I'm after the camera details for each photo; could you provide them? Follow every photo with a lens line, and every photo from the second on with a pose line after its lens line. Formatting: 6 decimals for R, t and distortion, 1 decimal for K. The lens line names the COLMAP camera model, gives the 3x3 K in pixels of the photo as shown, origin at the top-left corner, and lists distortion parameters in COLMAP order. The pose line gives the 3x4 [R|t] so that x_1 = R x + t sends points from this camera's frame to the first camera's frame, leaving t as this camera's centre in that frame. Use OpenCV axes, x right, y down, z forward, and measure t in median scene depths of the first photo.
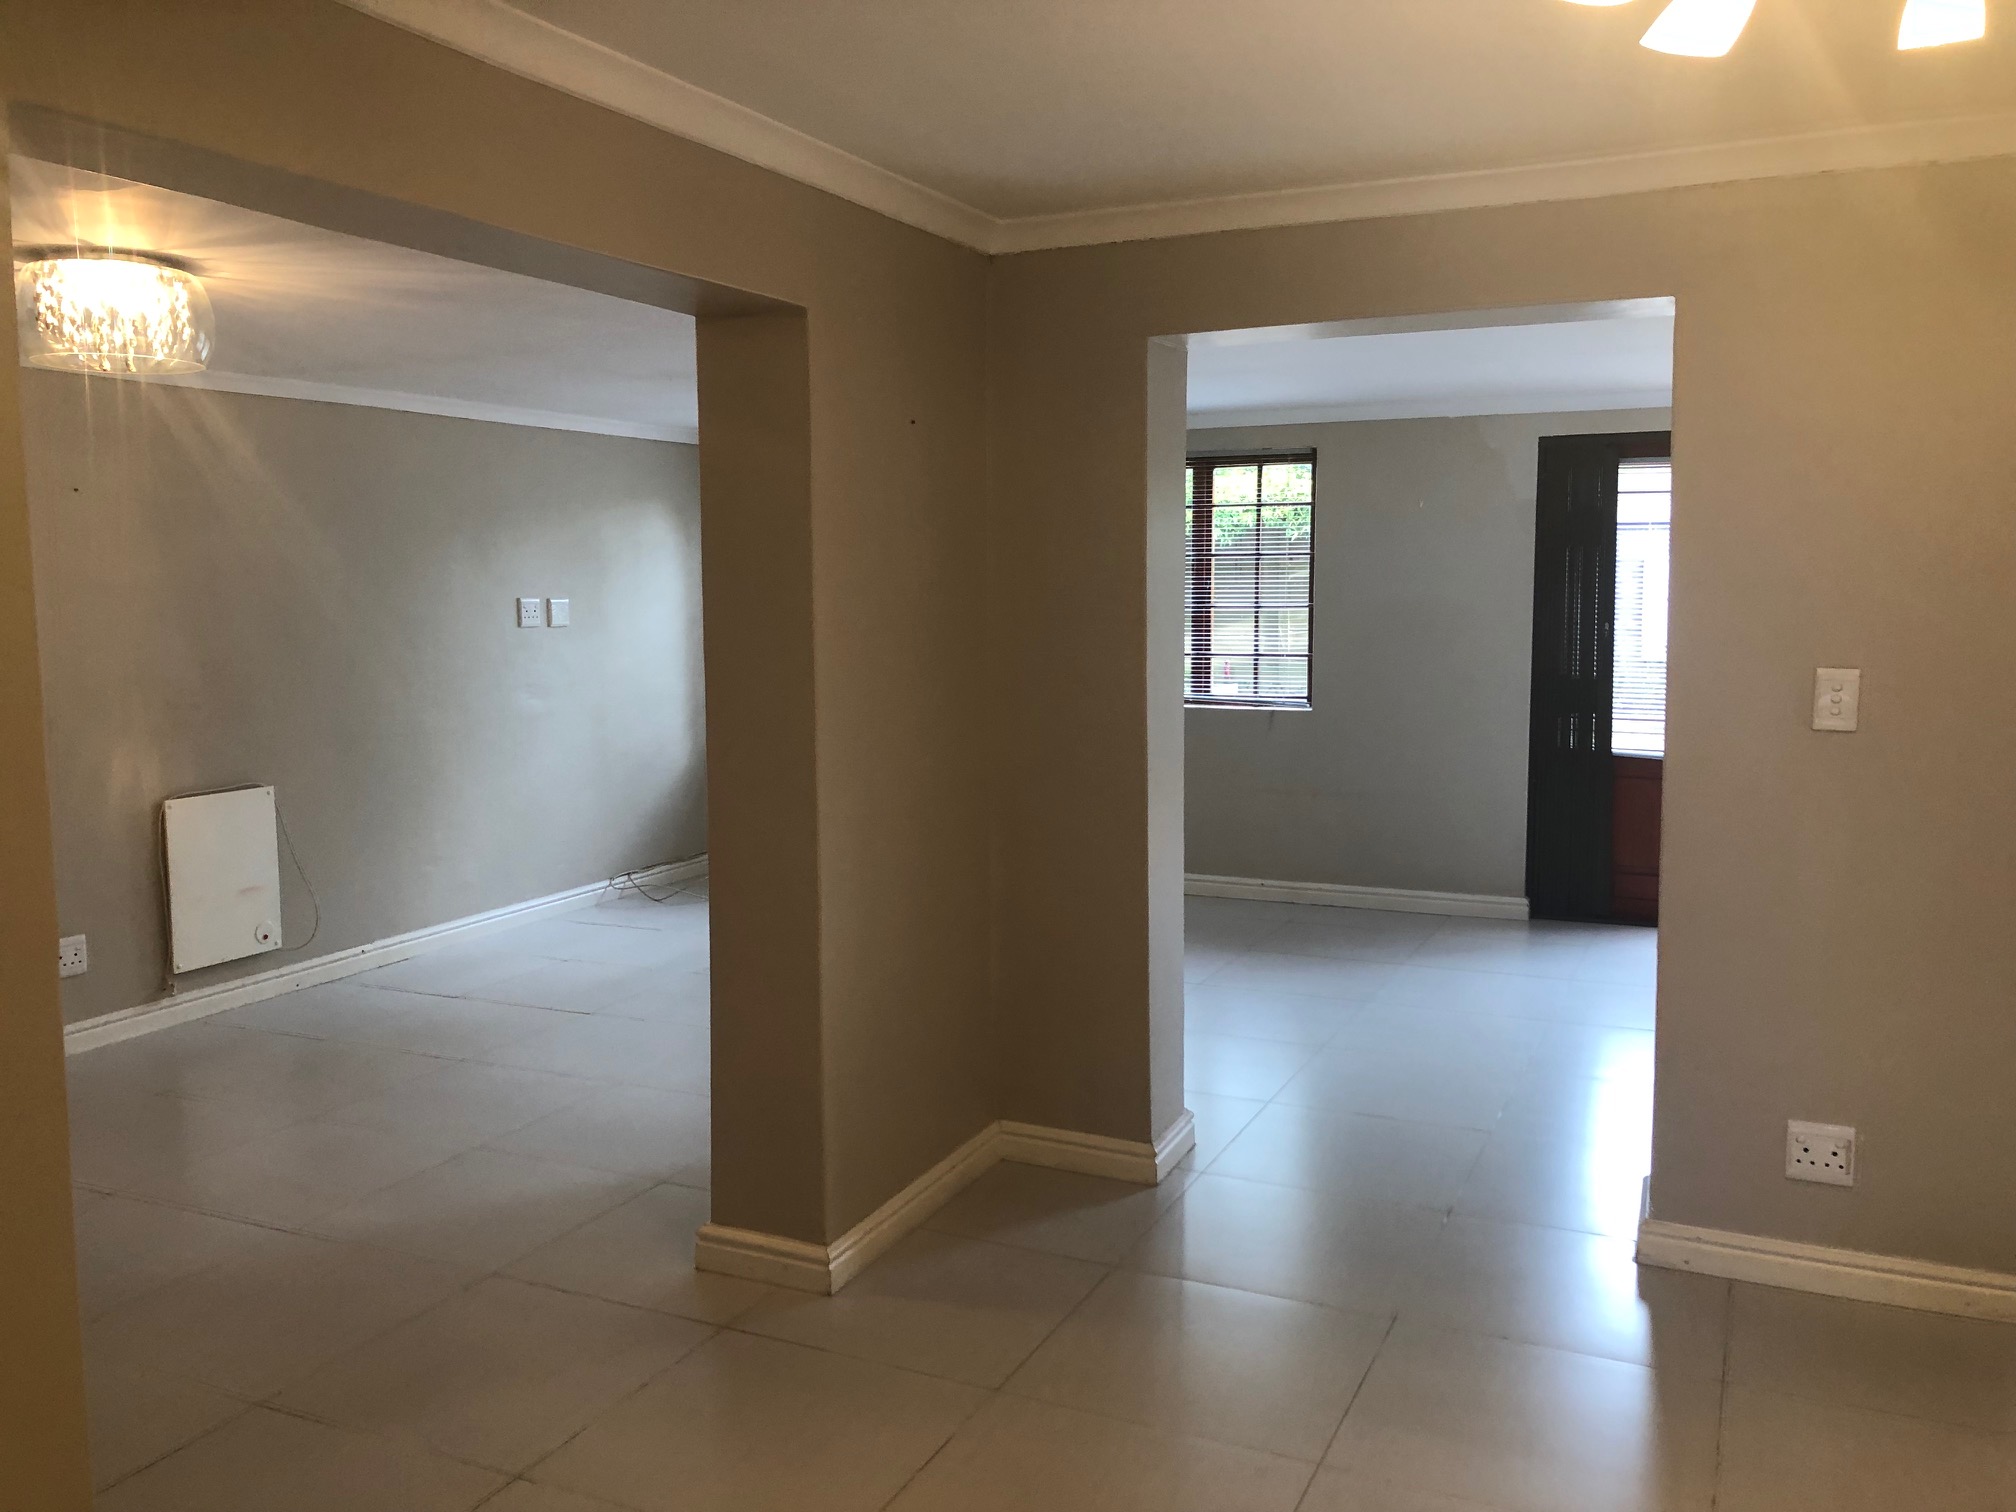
lens RADIAL K [[1627.2, 0, 1008.0], [0, 1627.2, 756.0], [0, 0, 1]] dist [0.028459, -0.005808]
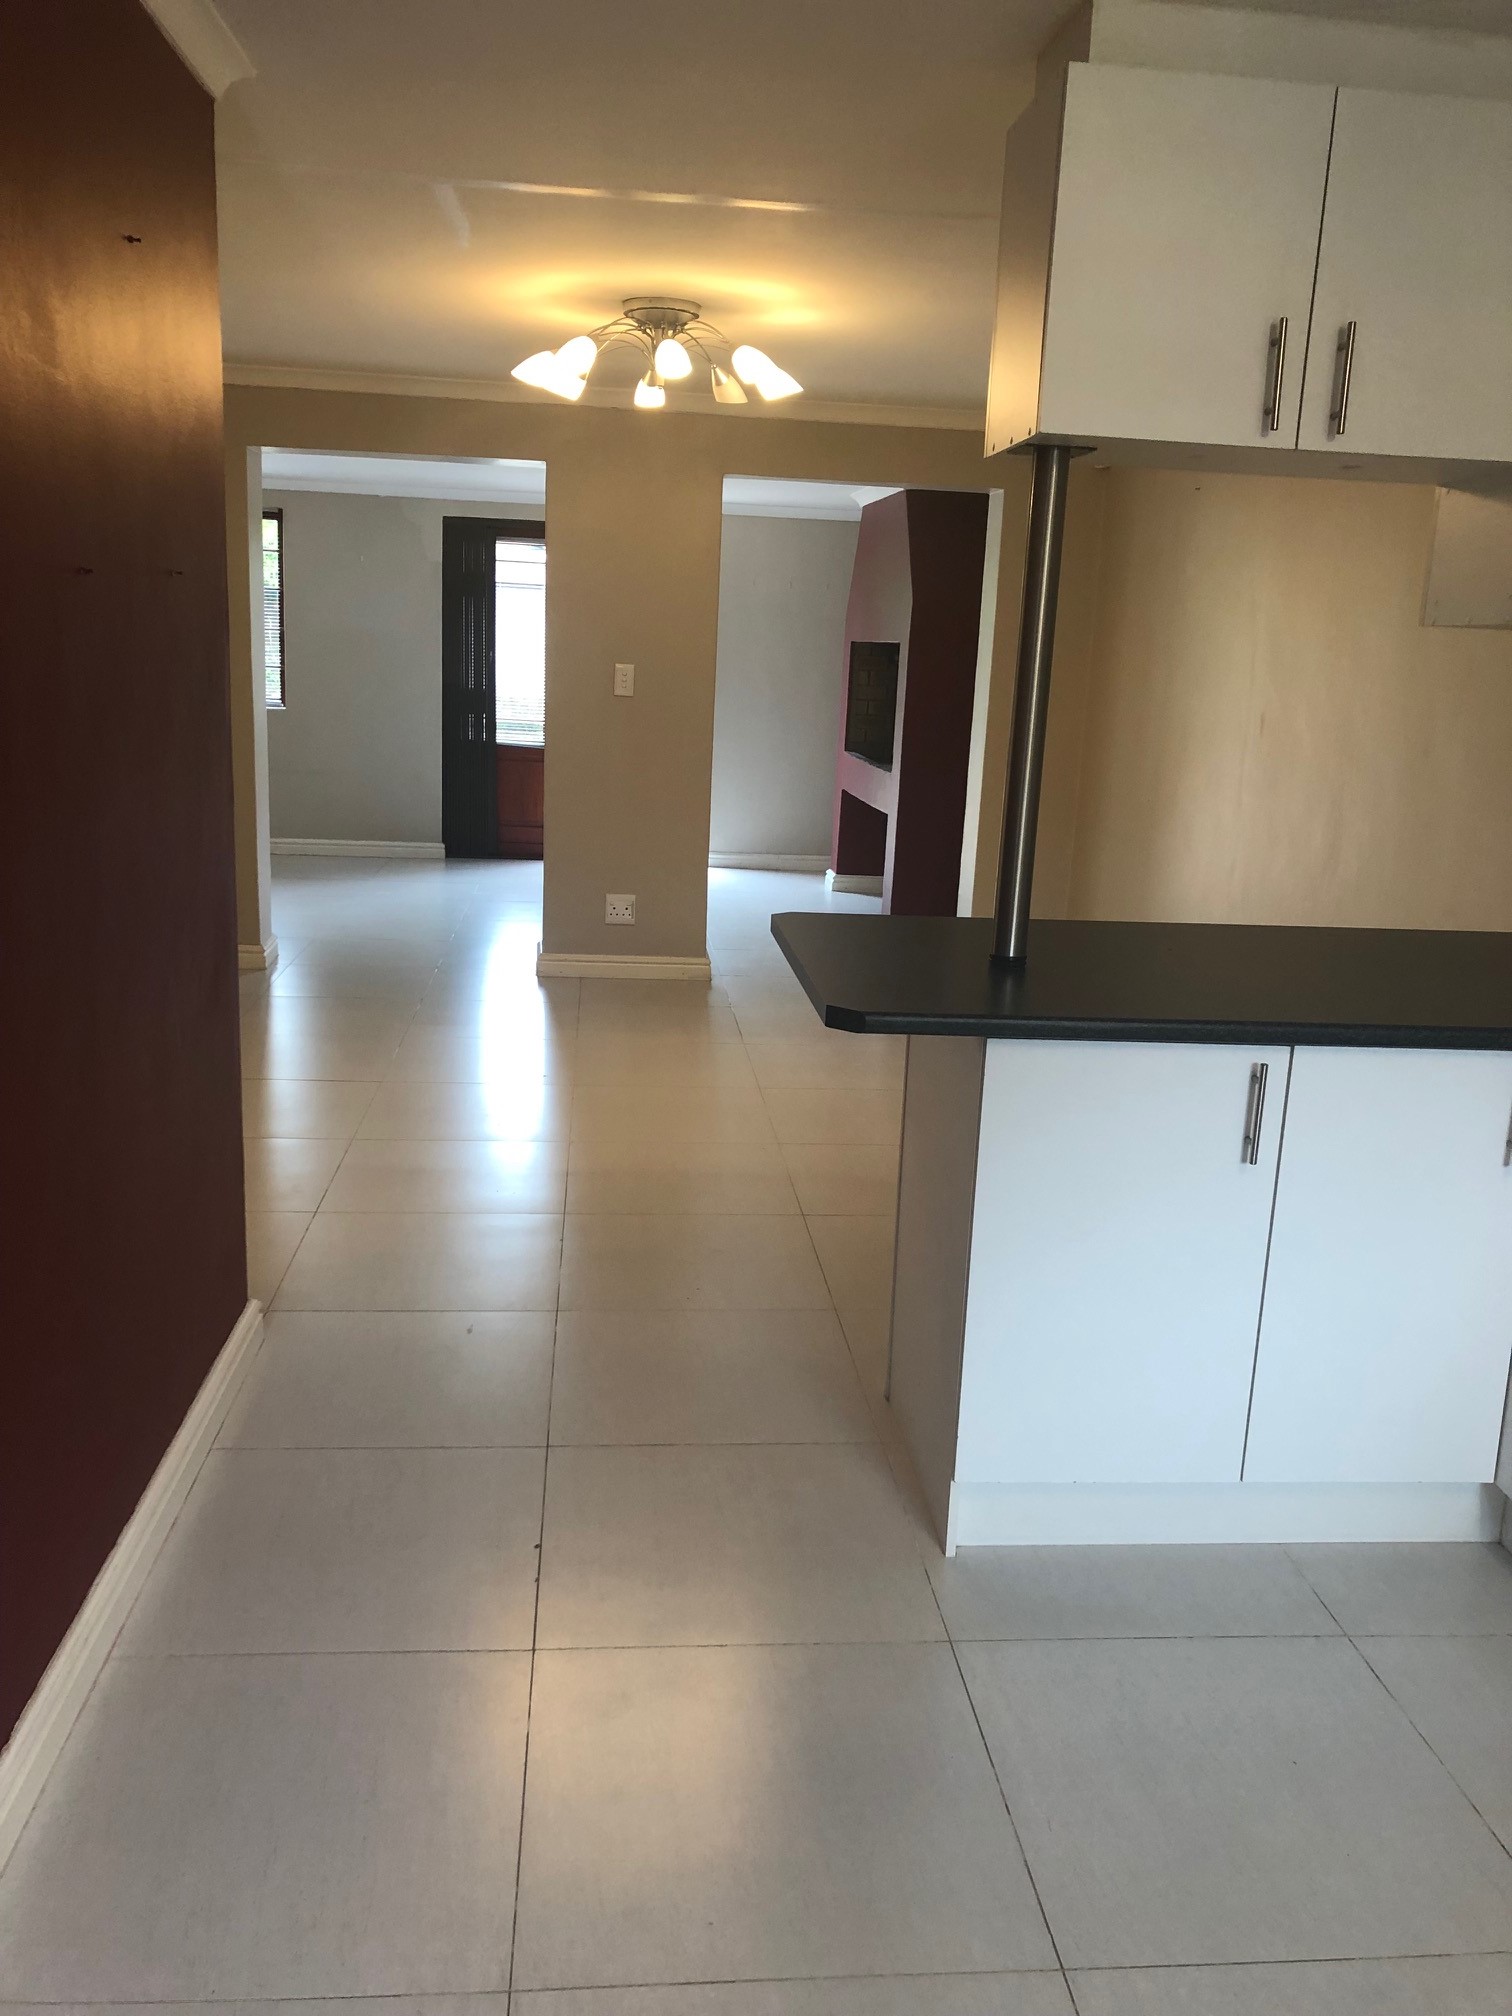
lens RADIAL K [[1627.2, 0, 756.0], [0, 1627.2, 1008.0], [0, 0, 1]] dist [0.028459, -0.005808]
pose [[0.859496, -0.066422, 0.506808, -0.343949], [0.006226, 0.992808, 0.119559, 0.111963], [-0.511104, -0.099605, 0.853728, -0.721714]]
